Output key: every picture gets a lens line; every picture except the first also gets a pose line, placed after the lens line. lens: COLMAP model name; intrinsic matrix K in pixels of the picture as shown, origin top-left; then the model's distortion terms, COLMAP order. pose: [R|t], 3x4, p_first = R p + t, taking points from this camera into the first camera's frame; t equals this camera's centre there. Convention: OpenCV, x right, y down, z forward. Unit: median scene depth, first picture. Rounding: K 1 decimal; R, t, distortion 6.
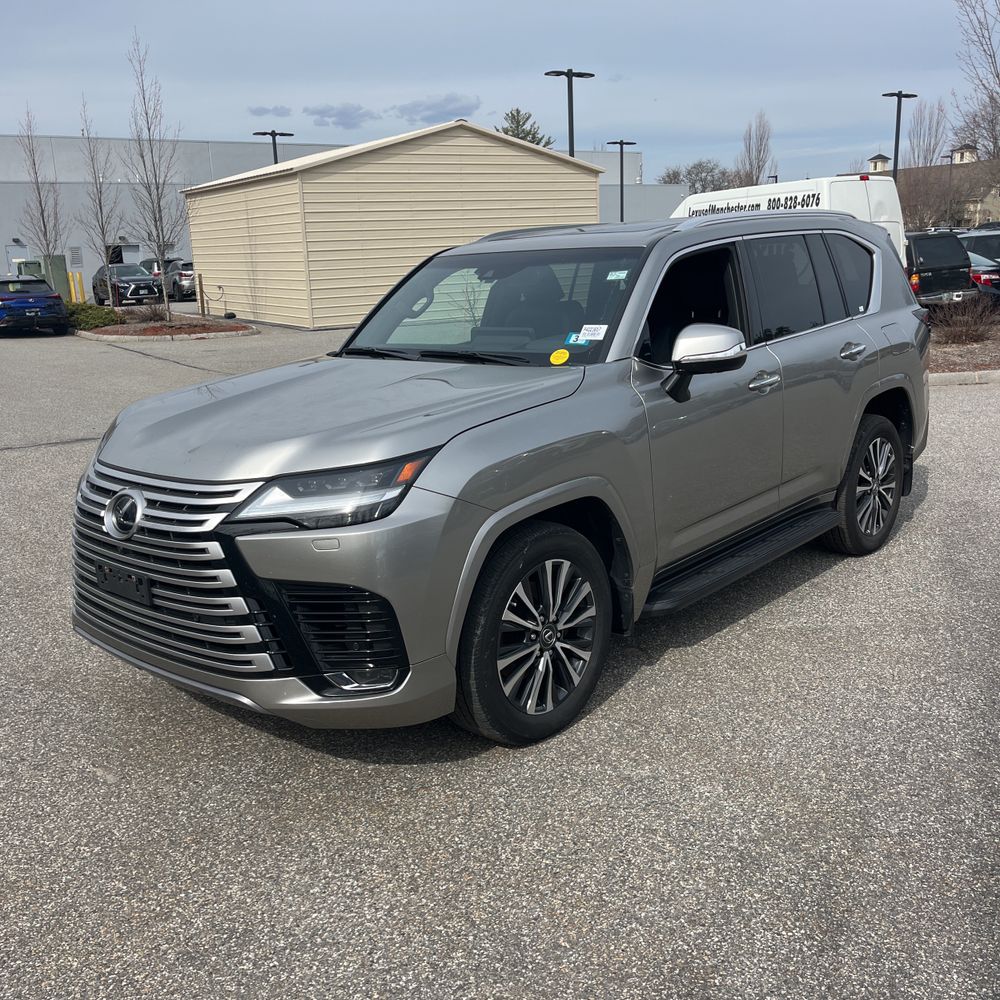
lens RADIAL K [[996.4, 0, 496.0], [0, 996.4, 491.9], [0, 0, 1]] dist [0.083388, -0.113151]
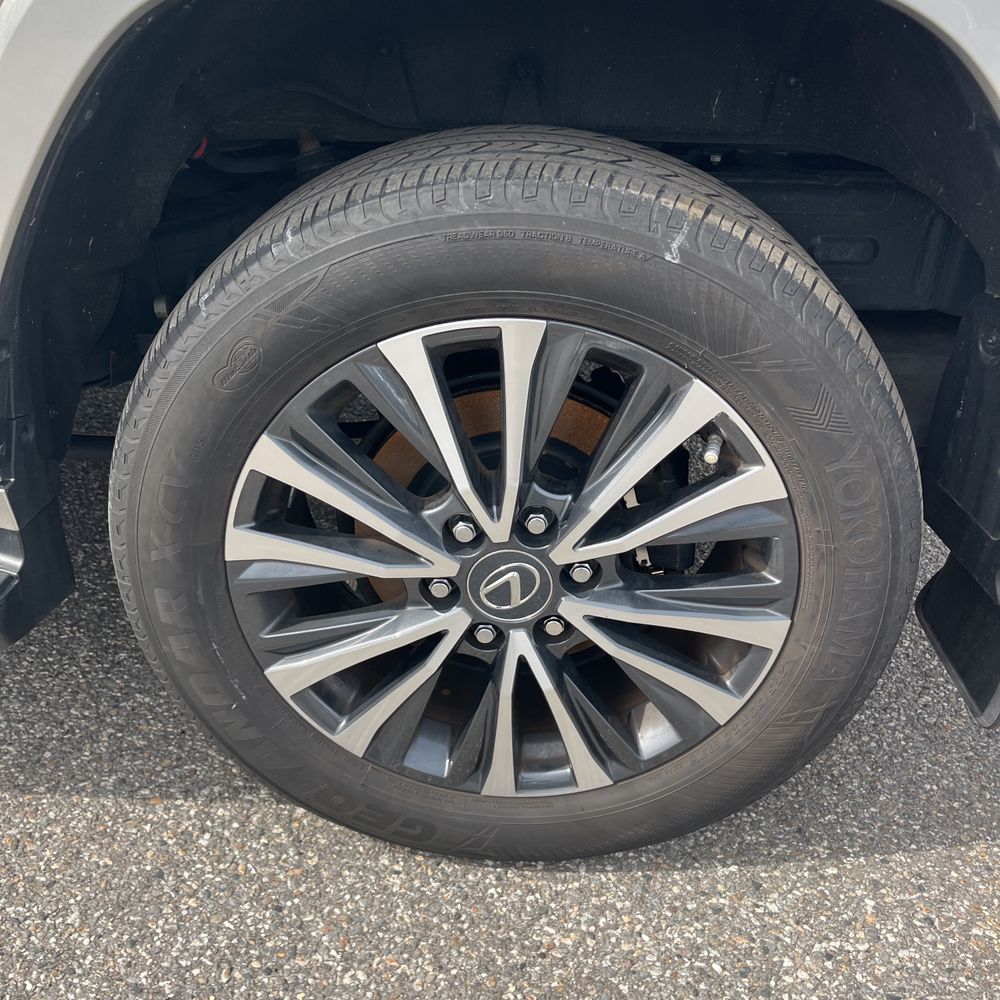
lens RADIAL K [[996.4, 0, 496.0], [0, 996.4, 491.9], [0, 0, 1]] dist [0.083388, -0.113151]
pose [[0.640479, 0.436182, -0.632086, 0.669962], [-0.230468, 0.894284, 0.383589, -0.120072], [0.732579, -0.100005, 0.673296, 1.233070]]
